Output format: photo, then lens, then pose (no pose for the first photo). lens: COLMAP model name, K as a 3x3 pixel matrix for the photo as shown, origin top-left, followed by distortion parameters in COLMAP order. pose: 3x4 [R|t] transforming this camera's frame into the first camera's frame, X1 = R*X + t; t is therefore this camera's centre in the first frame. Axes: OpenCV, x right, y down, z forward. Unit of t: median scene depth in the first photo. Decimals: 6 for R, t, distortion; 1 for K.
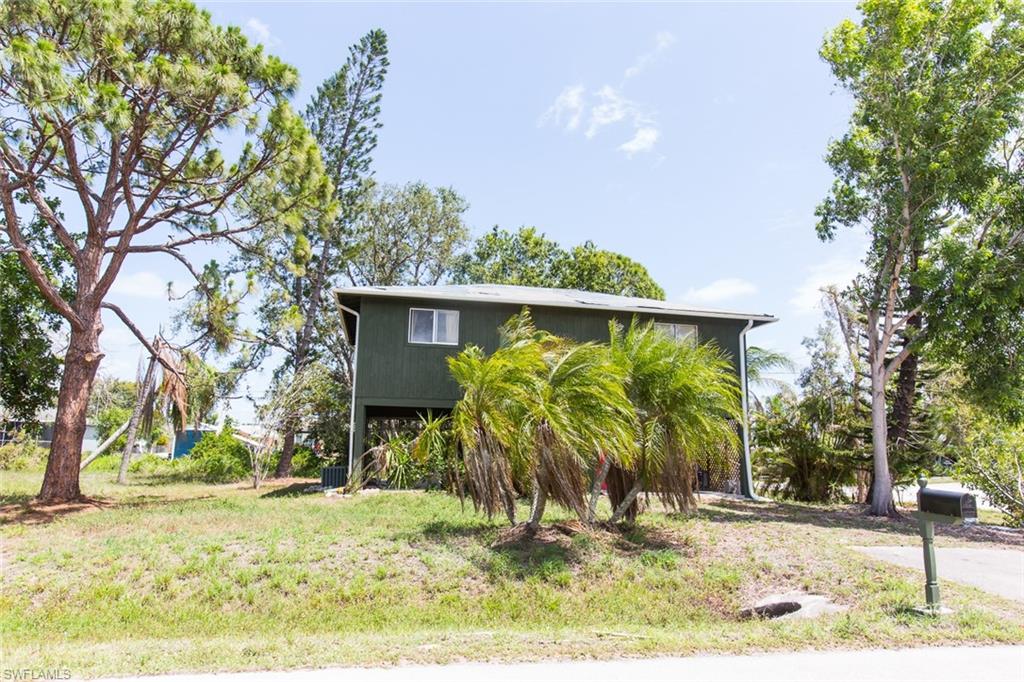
lens RADIAL K [[677.6, 0, 512.0], [0, 677.6, 341.0], [0, 0, 1]] dist [0.012884, -0.003241]
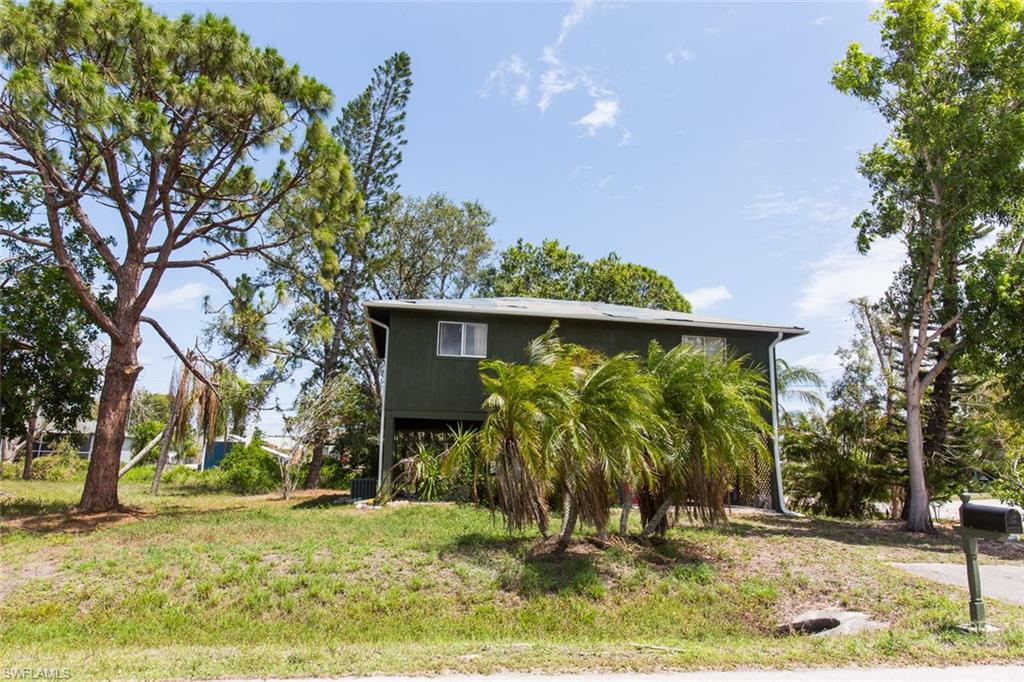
lens RADIAL K [[677.6, 0, 512.0], [0, 677.6, 341.0], [0, 0, 1]] dist [0.012884, -0.003241]
pose [[0.999442, -0.000870, -0.033381, -0.009282], [0.000246, 0.999825, -0.018697, -0.000269], [0.033391, 0.018678, 0.999268, -0.005891]]
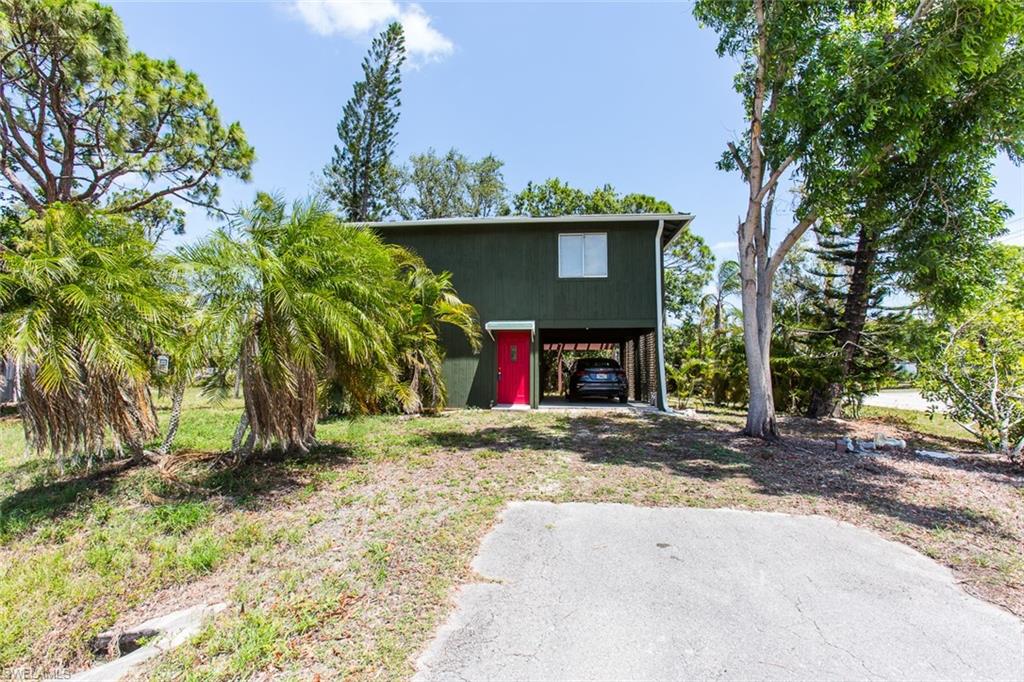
lens RADIAL K [[472.5, 0, 512.0], [0, 472.5, 341.0], [0, 0, 1]] dist [-0.002286, -0.000029]
pose [[0.960633, -0.037858, -0.275230, 0.420181], [0.065886, 0.993454, 0.093314, 0.073927], [0.269896, -0.107774, 0.956839, 0.414107]]
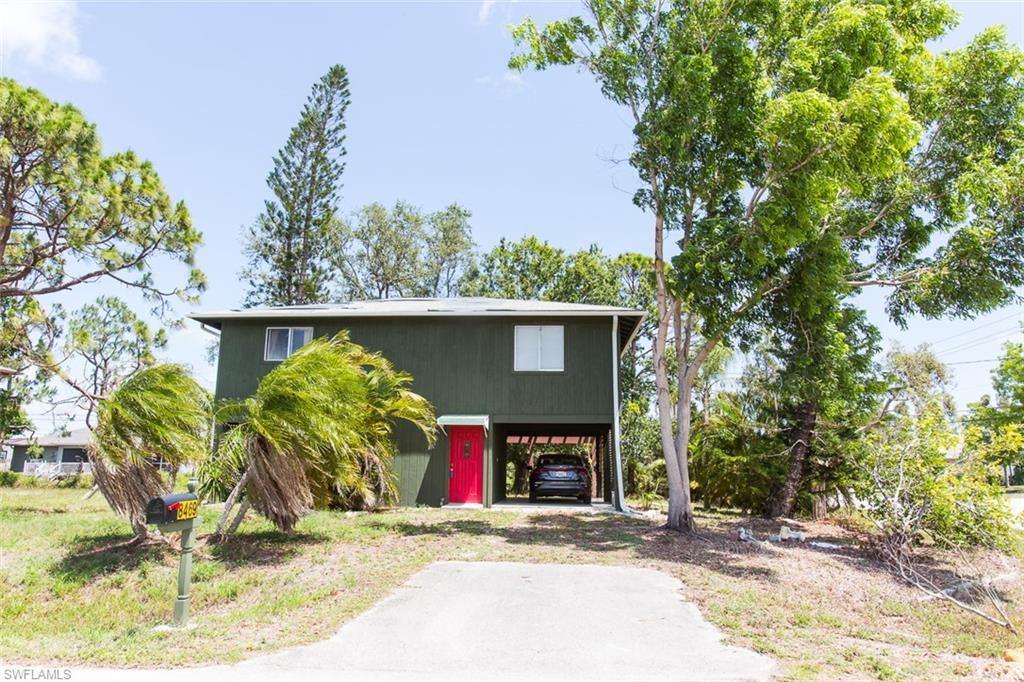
lens RADIAL K [[677.6, 0, 512.0], [0, 677.6, 341.0], [0, 0, 1]] dist [0.012884, -0.003241]
pose [[0.969203, -0.060120, -0.238814, 0.555633], [0.054566, 0.998065, -0.029808, 0.028203], [0.240144, 0.015858, 0.970608, 0.103952]]
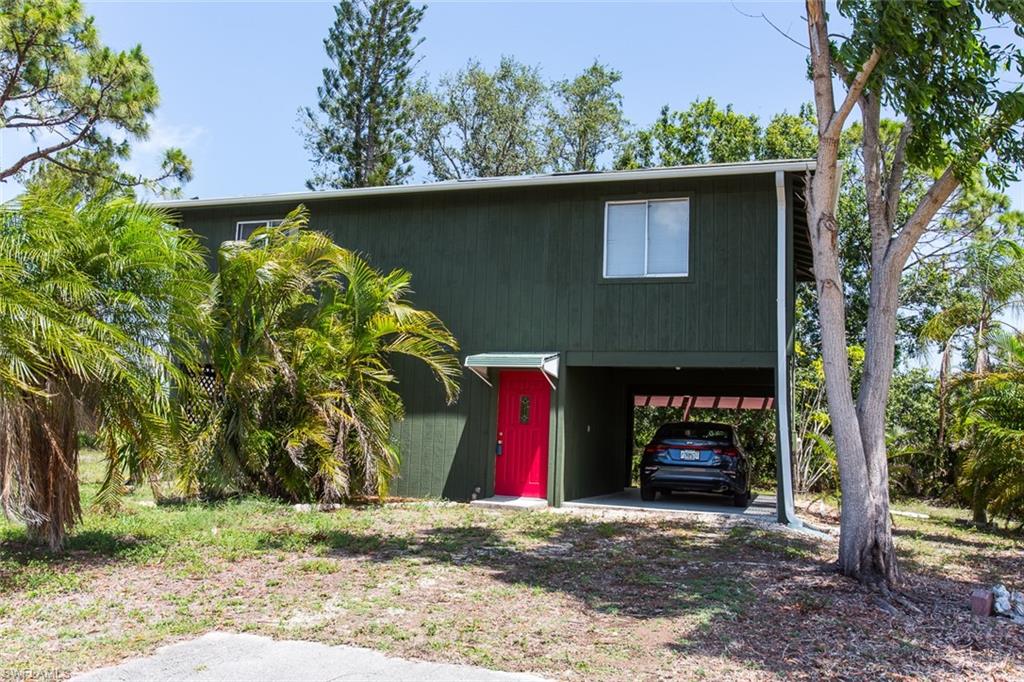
lens RADIAL K [[856.1, 0, 512.0], [0, 856.1, 341.0], [0, 0, 1]] dist [0.007358, -0.000914]
pose [[0.876466, -0.046042, -0.479258, 0.610436], [0.063637, 0.997762, 0.020527, 0.086312], [0.477240, -0.048490, 0.877434, 0.441174]]
